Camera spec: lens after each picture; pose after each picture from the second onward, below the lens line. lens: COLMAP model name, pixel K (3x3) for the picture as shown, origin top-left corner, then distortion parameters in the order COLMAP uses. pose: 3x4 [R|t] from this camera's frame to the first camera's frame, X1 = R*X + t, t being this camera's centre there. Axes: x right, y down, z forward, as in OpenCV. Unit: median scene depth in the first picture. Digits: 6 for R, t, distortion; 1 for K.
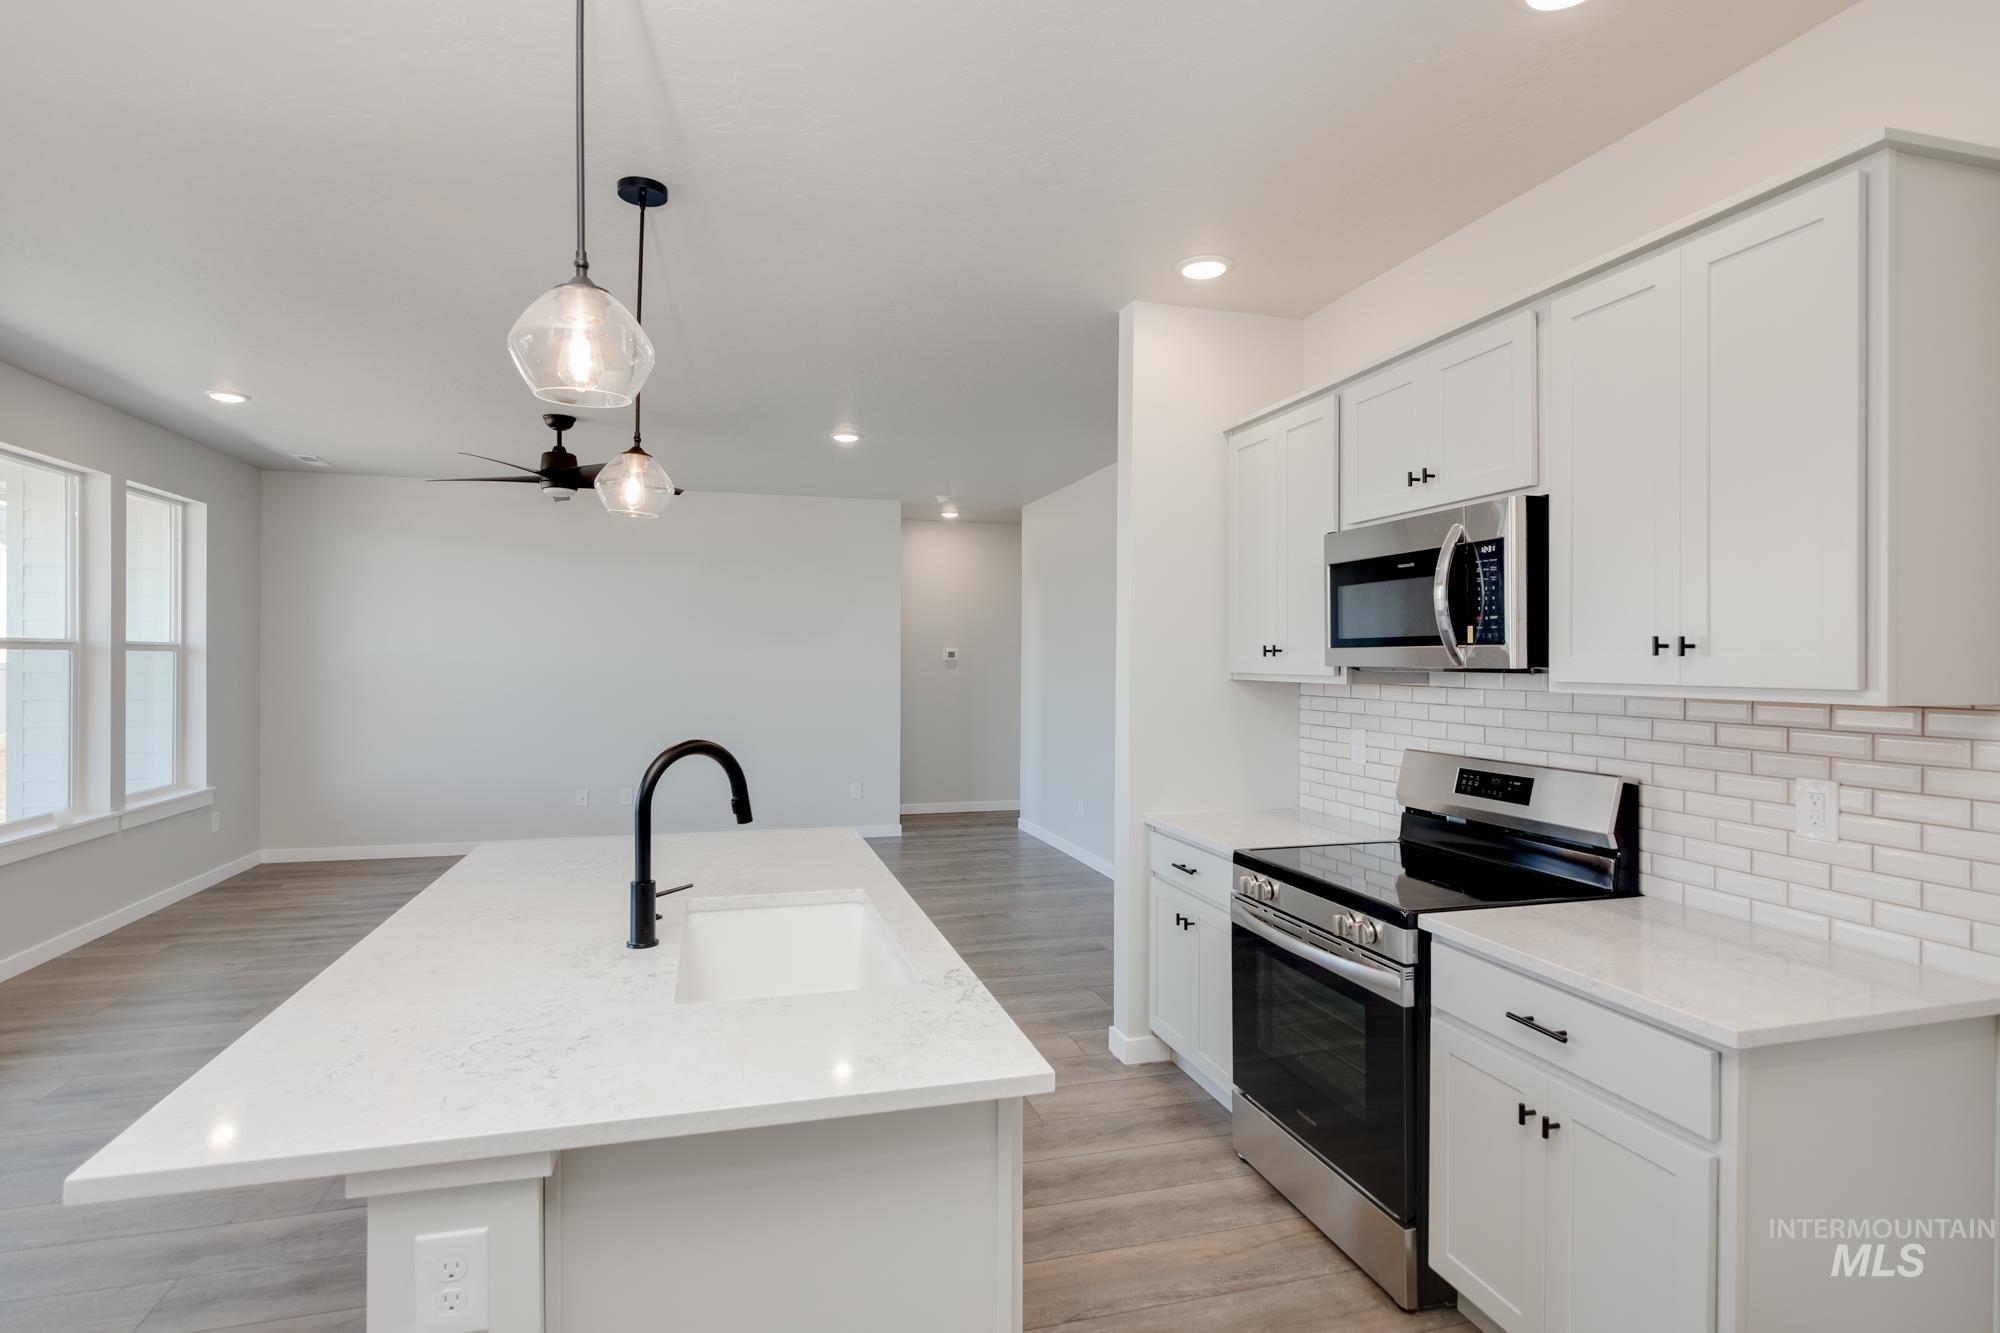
lens RADIAL K [[964.2, 0, 974.5], [0, 964.2, 648.3], [0, 0, 1]] dist [-0.003190, -0.000737]
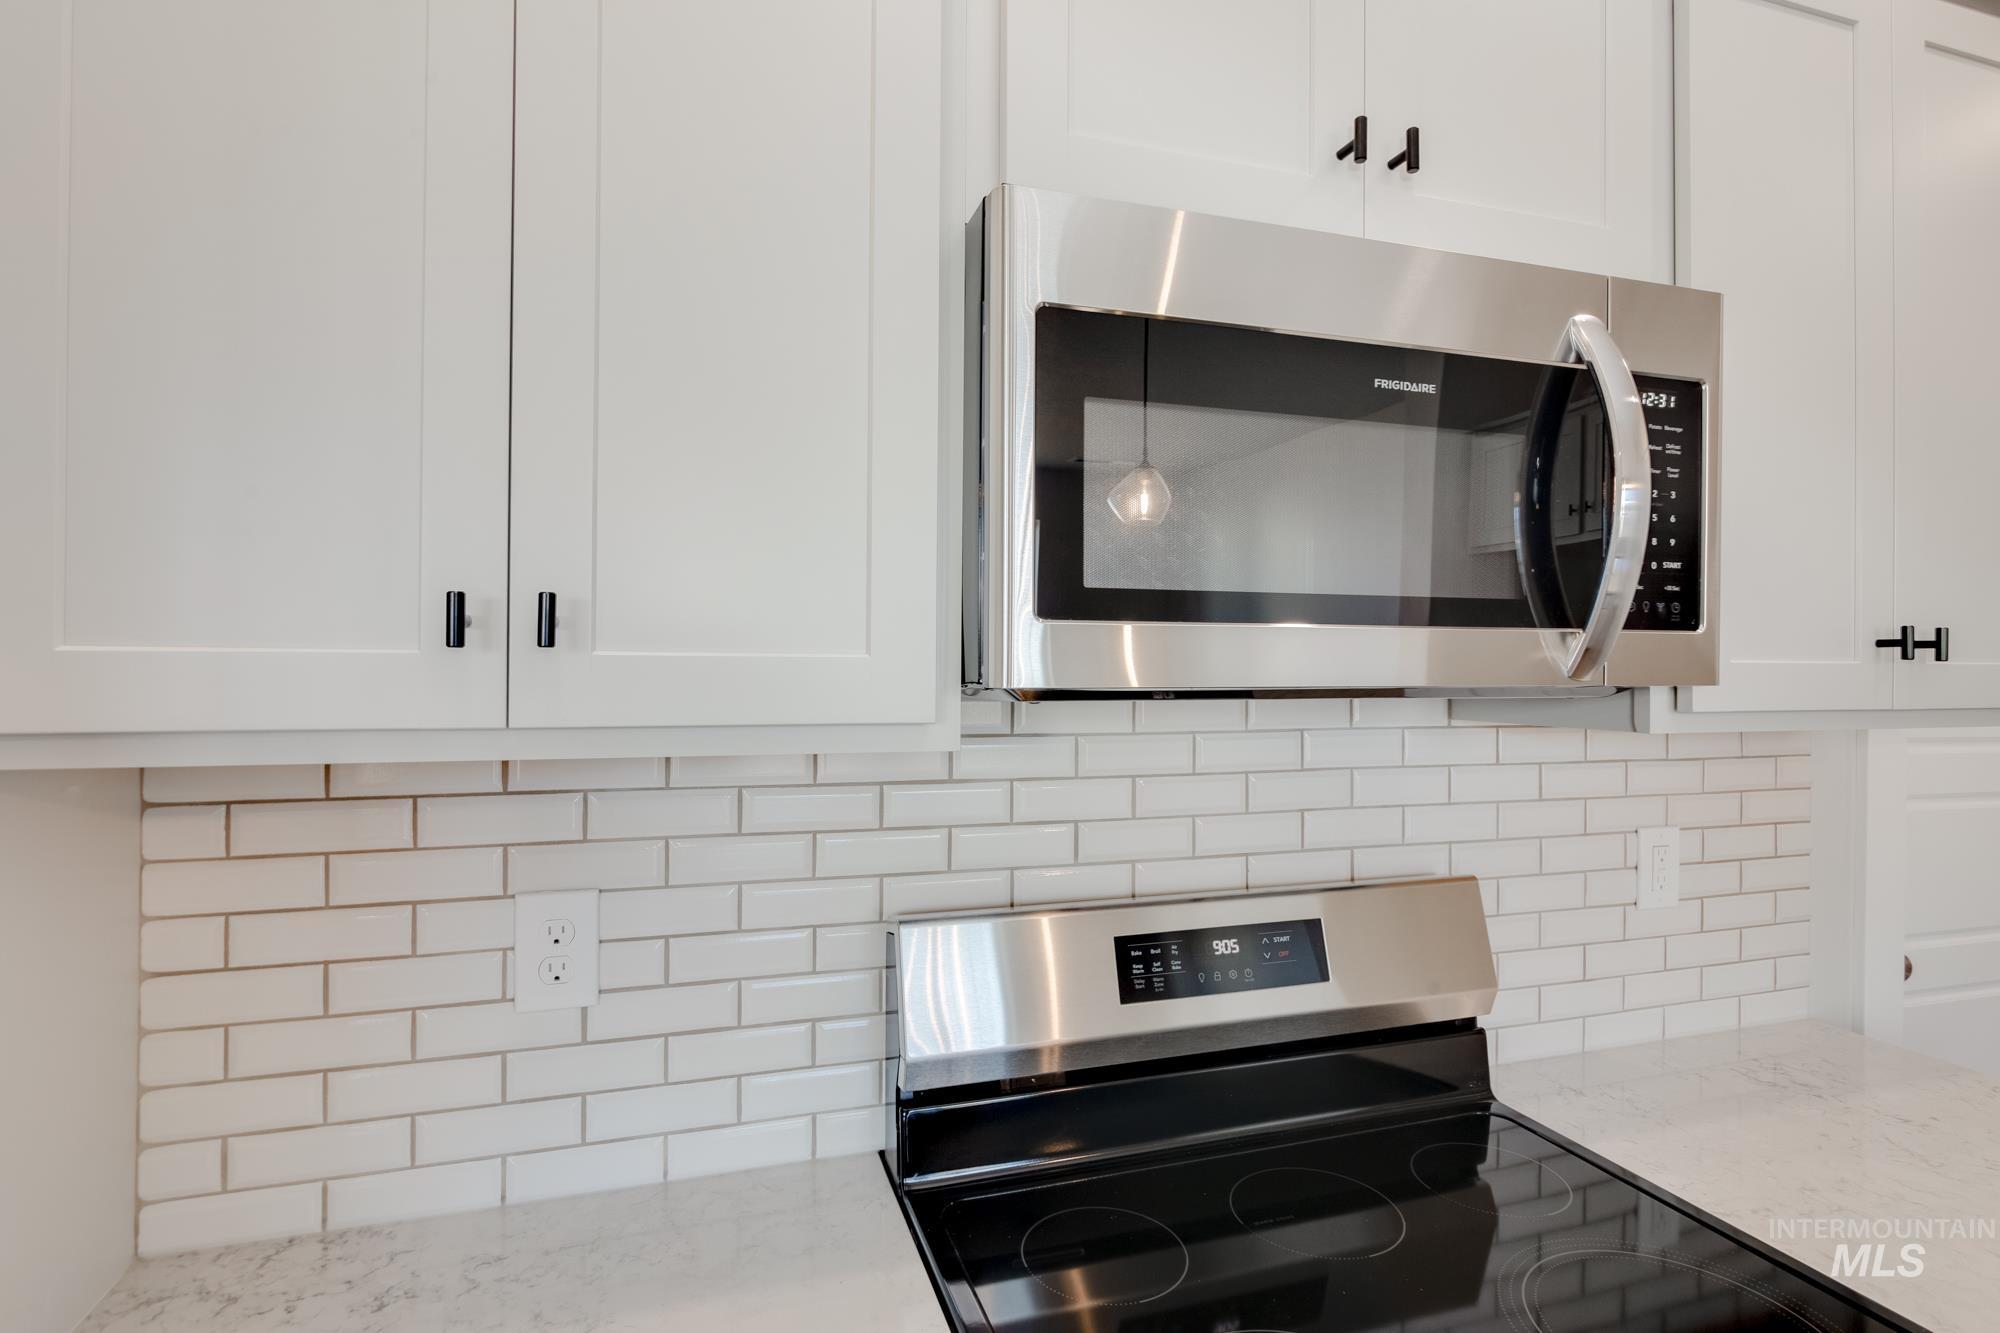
lens RADIAL K [[978.7, 0, 1021.0], [0, 978.7, 663.5], [0, 0, 1]] dist [-0.006655, -0.000930]
pose [[-0.052186, -0.003618, 0.998631, 0.089629], [-0.016634, 0.999858, 0.002754, 0.009557], [-0.998499, -0.016468, -0.052239, 0.897076]]
